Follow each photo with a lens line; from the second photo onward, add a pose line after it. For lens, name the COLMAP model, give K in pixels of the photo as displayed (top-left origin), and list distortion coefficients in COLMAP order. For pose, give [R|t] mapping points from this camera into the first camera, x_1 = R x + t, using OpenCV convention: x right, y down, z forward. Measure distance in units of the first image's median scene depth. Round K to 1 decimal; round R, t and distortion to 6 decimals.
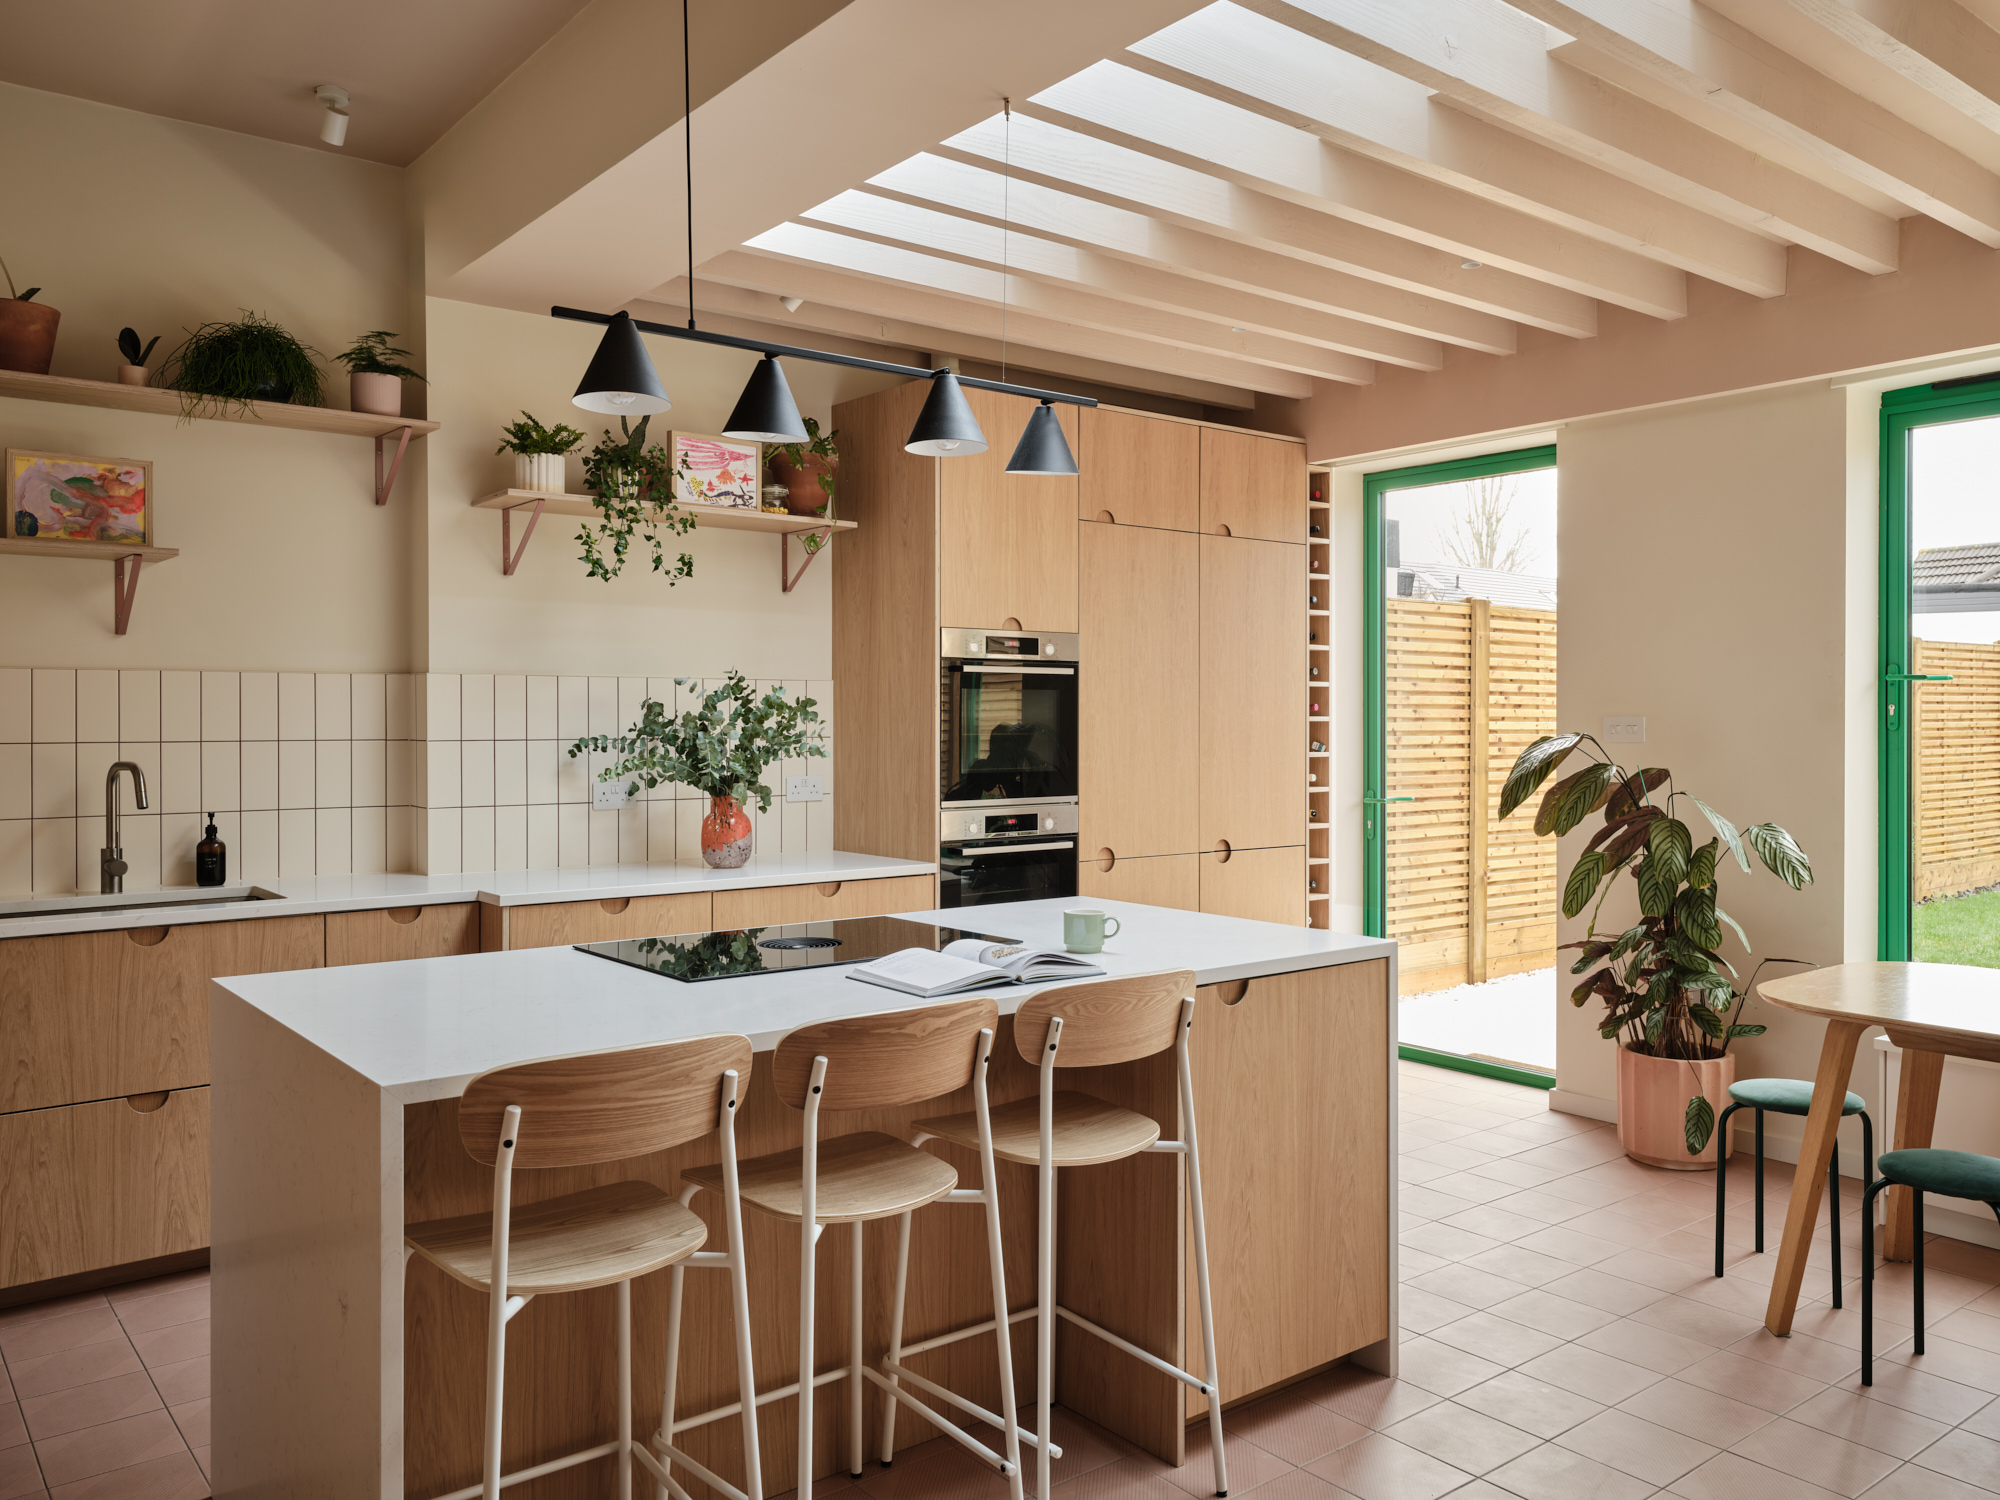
lens RADIAL K [[1509.8, 0, 1005.6], [0, 1509.8, 726.7], [0, 0, 1]] dist [0.006444, 0.001618]
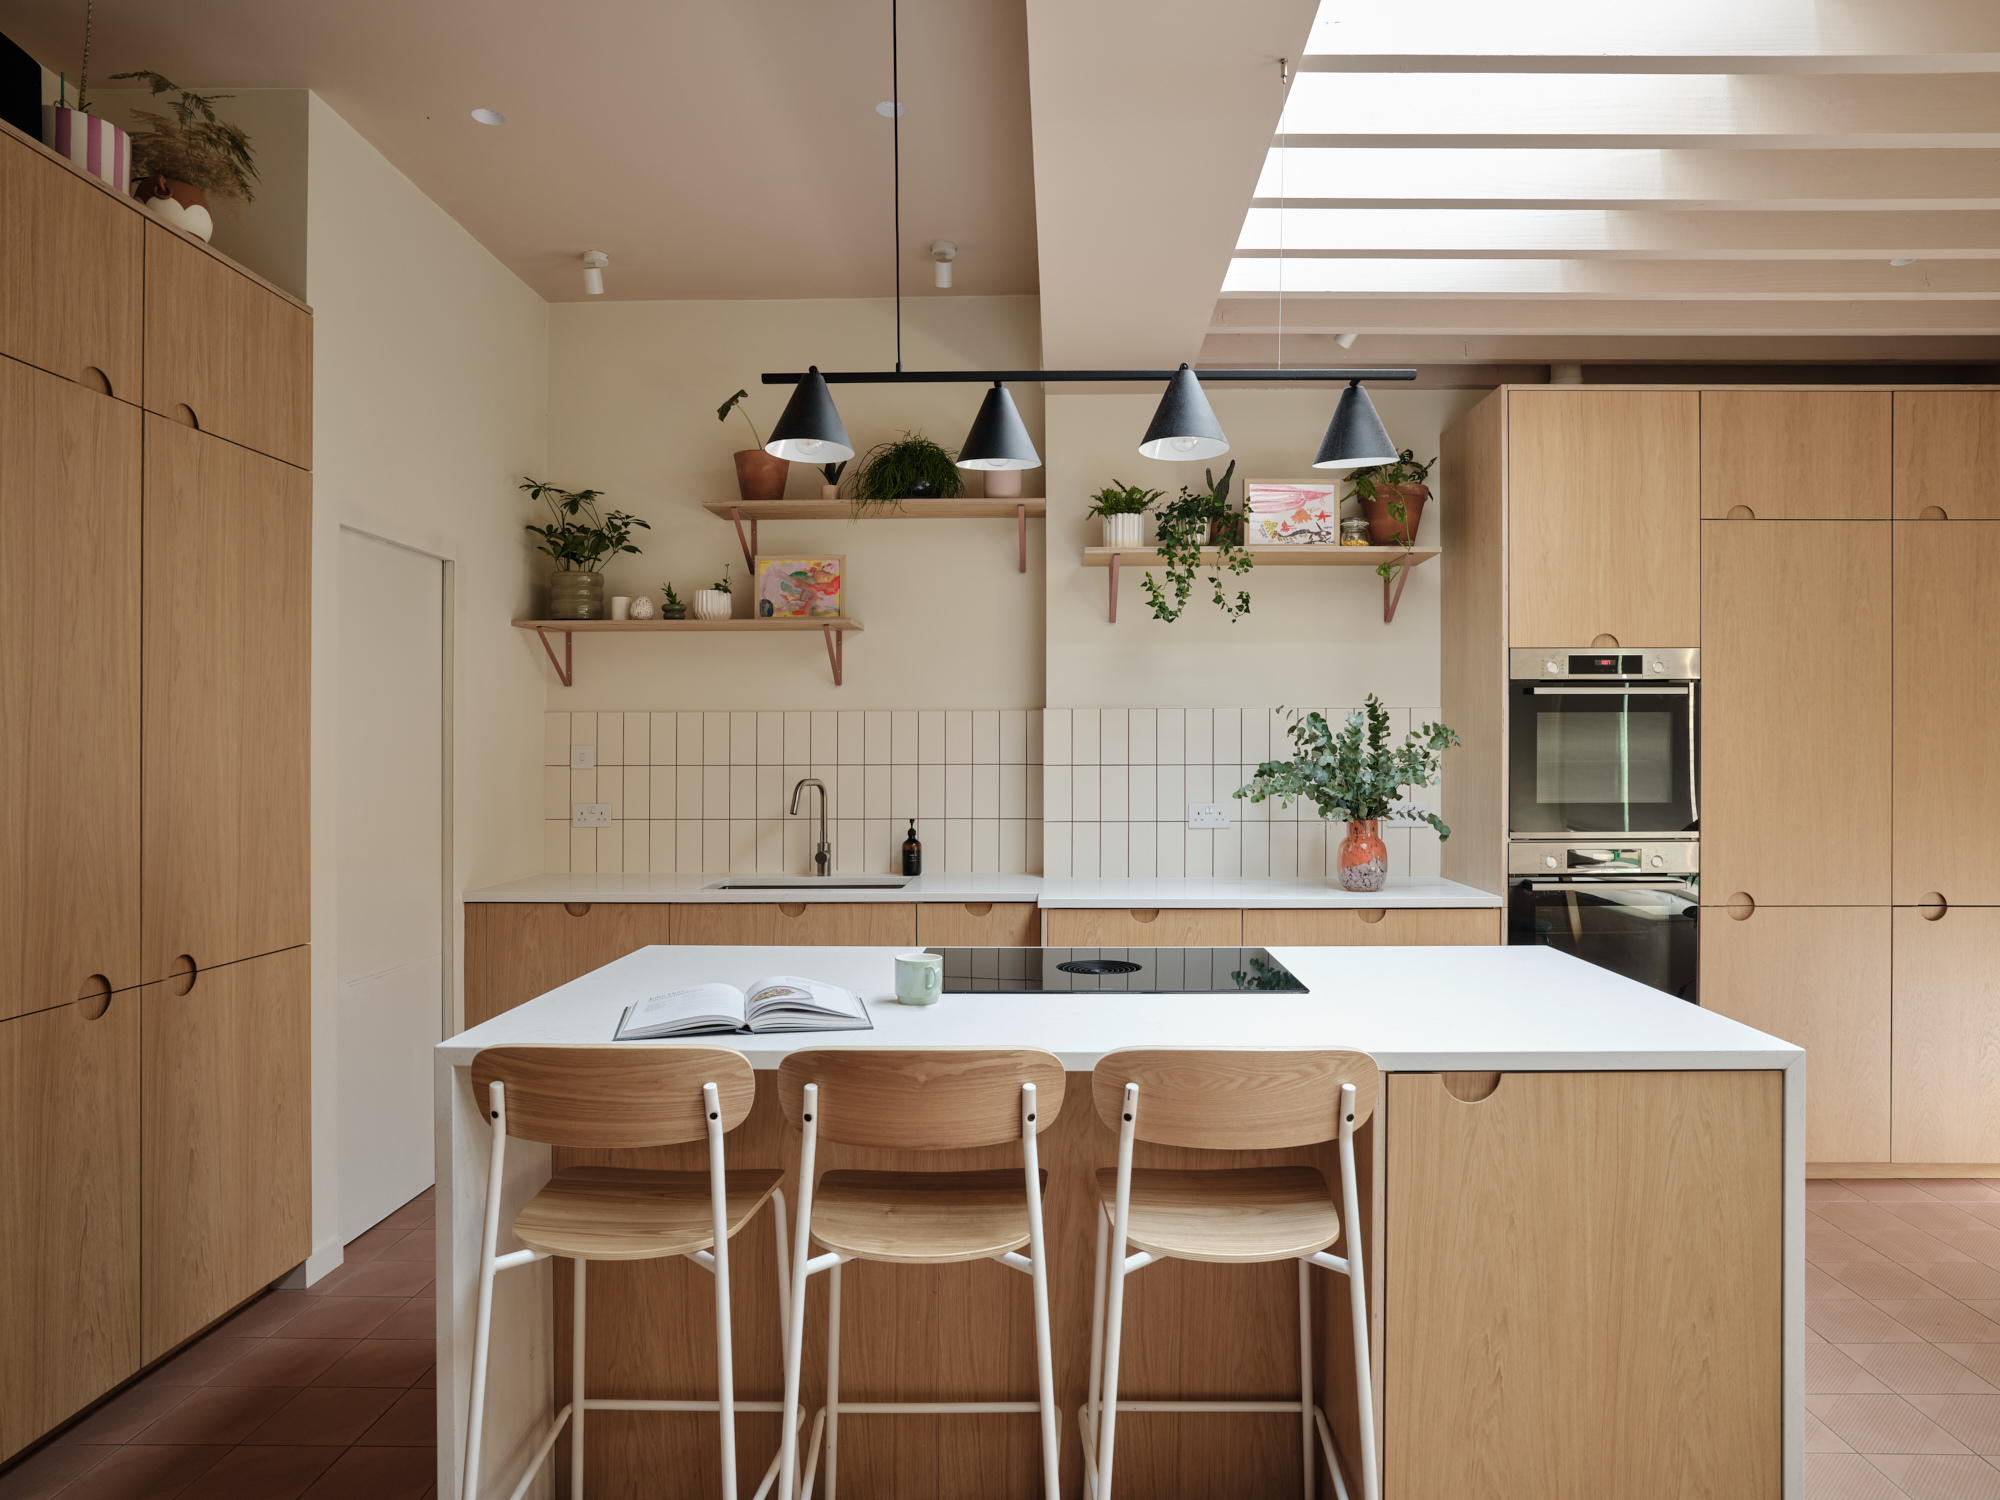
lens RADIAL K [[1261.3, 0, 1036.6], [0, 1261.3, 750.9], [0, 0, 1]] dist [-0.048784, 0.033410]
pose [[0.775450, -0.002640, -0.631403, 0.244765], [-0.000945, 0.999985, -0.005341, 0.003411], [0.631408, 0.004738, 0.775436, 0.223391]]
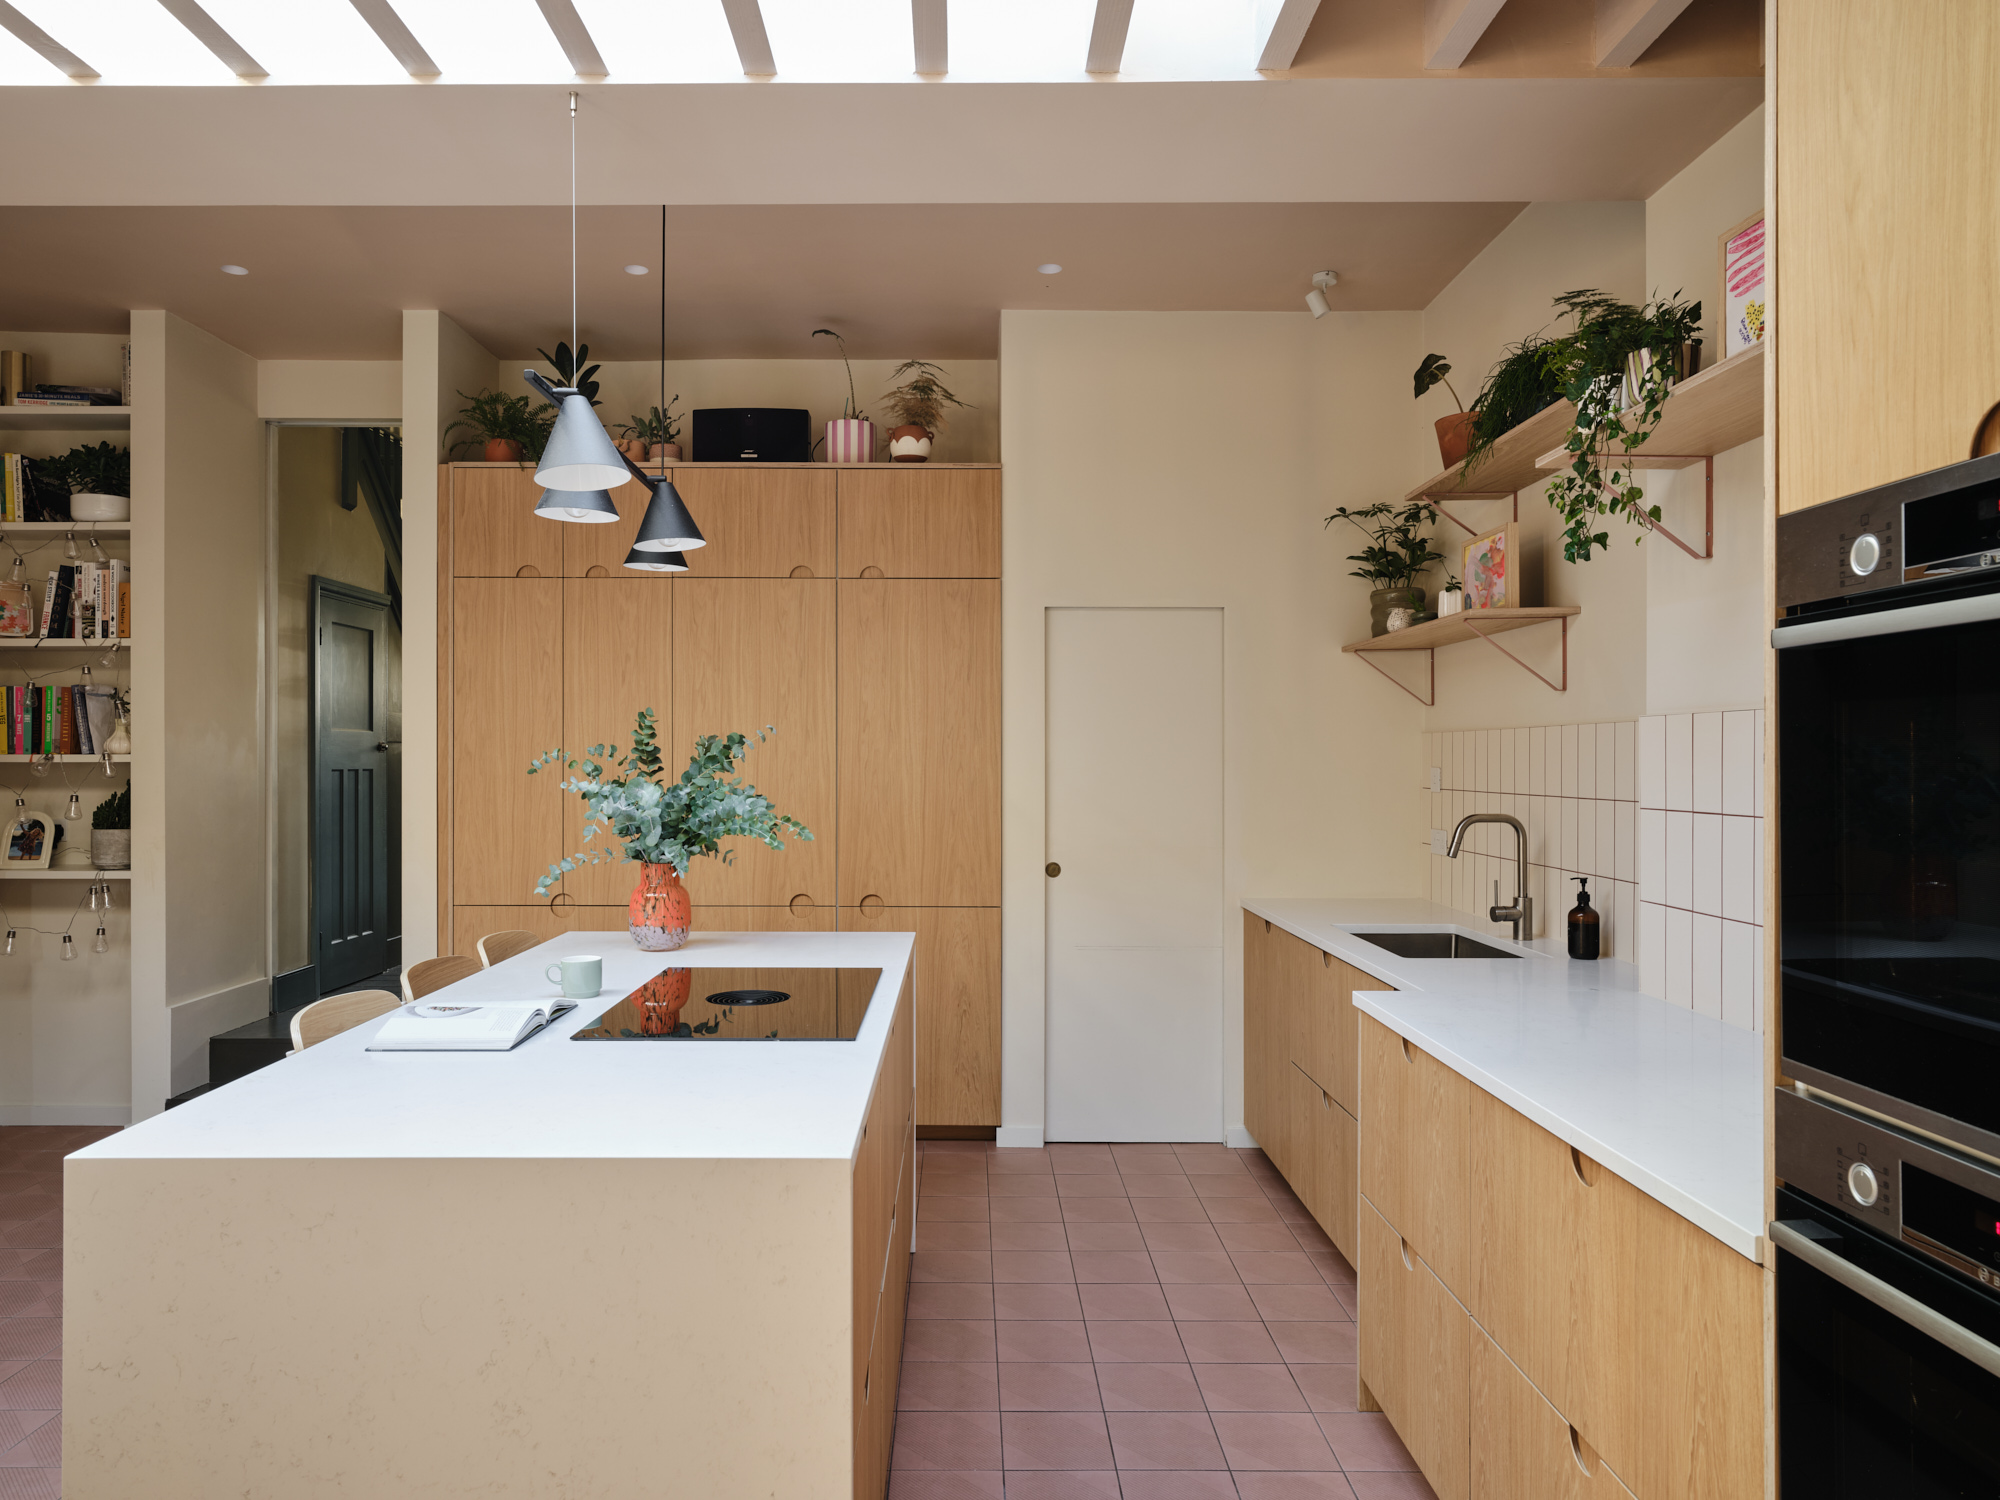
lens RADIAL K [[1278.4, 0, 969.9], [0, 1278.4, 756.6], [0, 0, 1]] dist [-0.000636, -0.000743]
pose [[-0.625322, -0.001614, -0.780366, 0.305793], [-0.005496, 0.999982, 0.002336, -0.015581], [0.780348, 0.005750, -0.625319, 1.137900]]
